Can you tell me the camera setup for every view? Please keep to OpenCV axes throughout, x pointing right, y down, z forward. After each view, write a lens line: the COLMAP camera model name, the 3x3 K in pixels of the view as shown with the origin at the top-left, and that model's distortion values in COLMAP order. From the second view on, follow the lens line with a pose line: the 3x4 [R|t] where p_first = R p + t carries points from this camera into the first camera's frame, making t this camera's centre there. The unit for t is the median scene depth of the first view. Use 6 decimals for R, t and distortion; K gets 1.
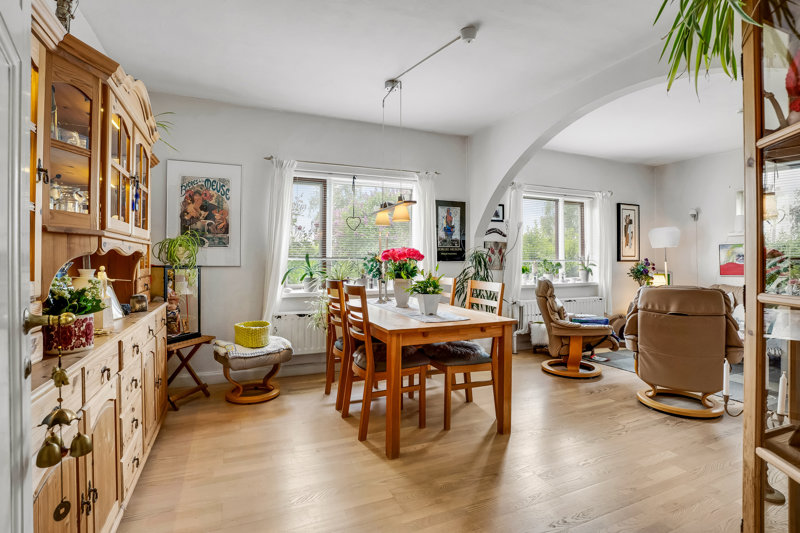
lens RADIAL K [[390.3, 0, 399.7], [0, 390.3, 262.1], [0, 0, 1]] dist [-0.002671, 0.000520]
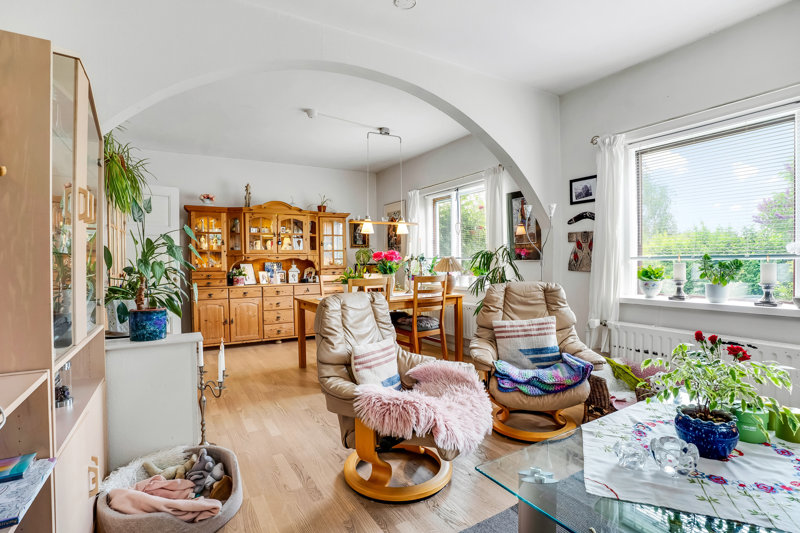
lens RADIAL K [[390.3, 0, 399.6], [0, 390.3, 261.8], [0, 0, 1]] dist [-0.002671, 0.000520]
pose [[0.115009, 0.006213, -0.993345, 0.793100], [0.003691, 0.999971, 0.006681, -0.004499], [0.993358, -0.004435, 0.114983, 0.525308]]
